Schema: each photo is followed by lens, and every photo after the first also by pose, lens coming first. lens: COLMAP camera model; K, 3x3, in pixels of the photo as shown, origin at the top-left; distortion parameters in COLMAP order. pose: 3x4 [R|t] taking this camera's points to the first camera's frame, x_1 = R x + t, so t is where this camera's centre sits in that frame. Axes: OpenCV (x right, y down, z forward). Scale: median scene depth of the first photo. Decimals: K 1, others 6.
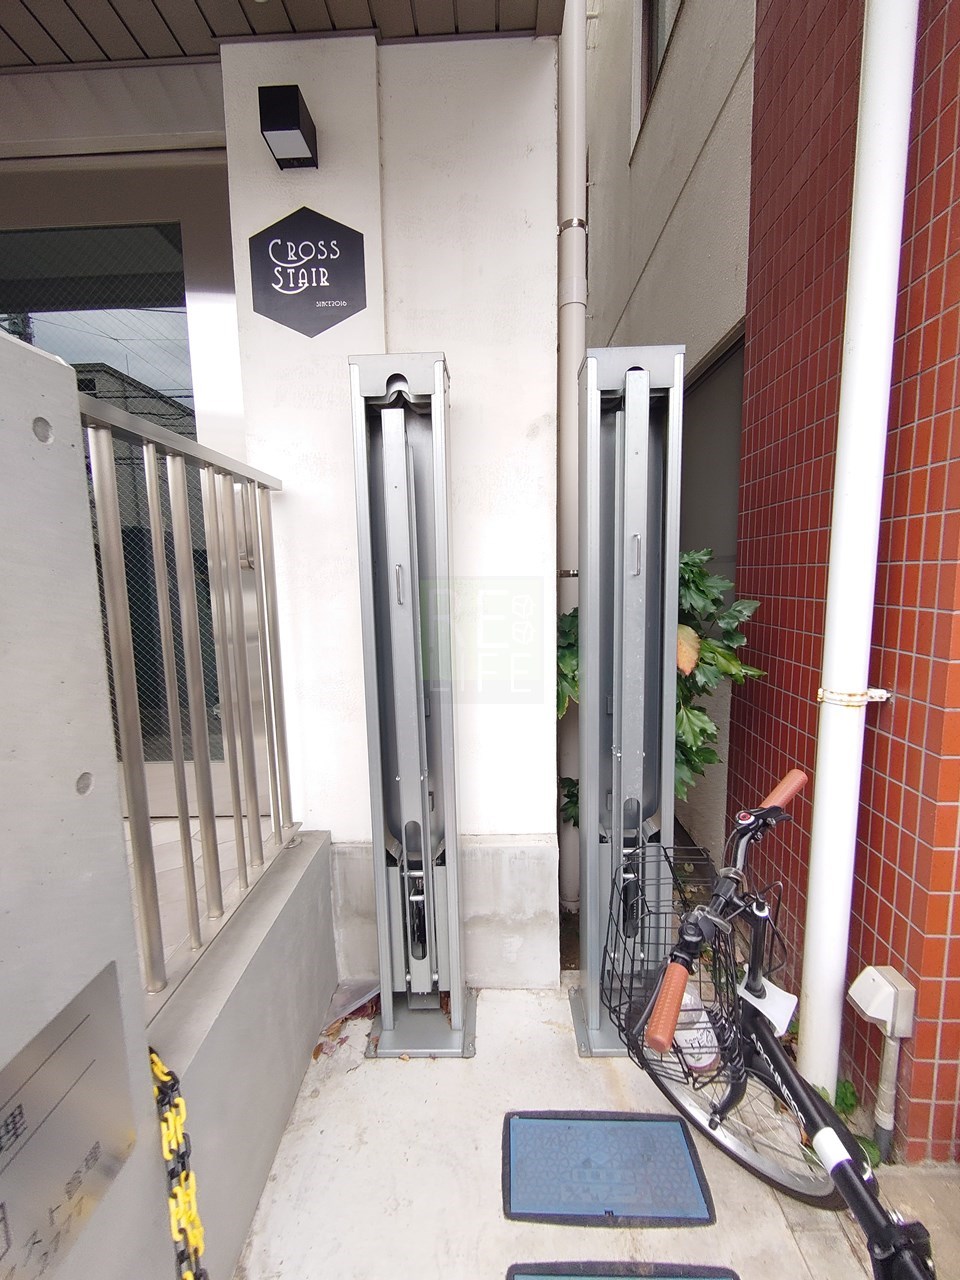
lens RADIAL K [[551.6, 0, 482.3], [0, 551.6, 642.4], [0, 0, 1]] dist [0.002213, -0.000294]
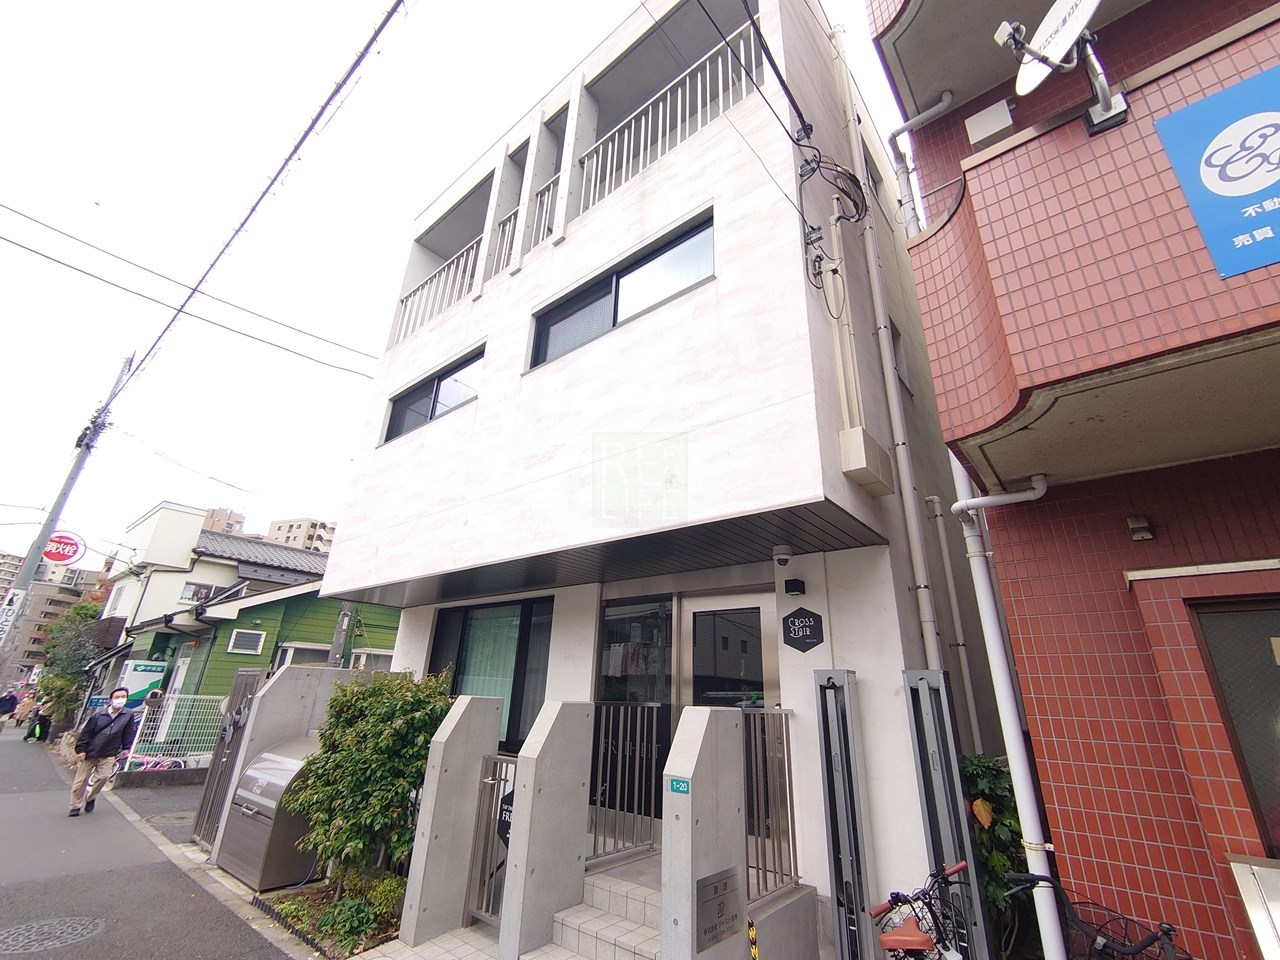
lens RADIAL K [[551.6, 0, 646.0], [0, 551.6, 477.2], [0, 0, 1]] dist [0.002213, -0.000294]
pose [[0.788541, -0.188700, -0.585316, 0.820401], [-0.125266, 0.882525, -0.453276, -0.004090], [0.602089, 0.430747, 0.672269, -1.638060]]
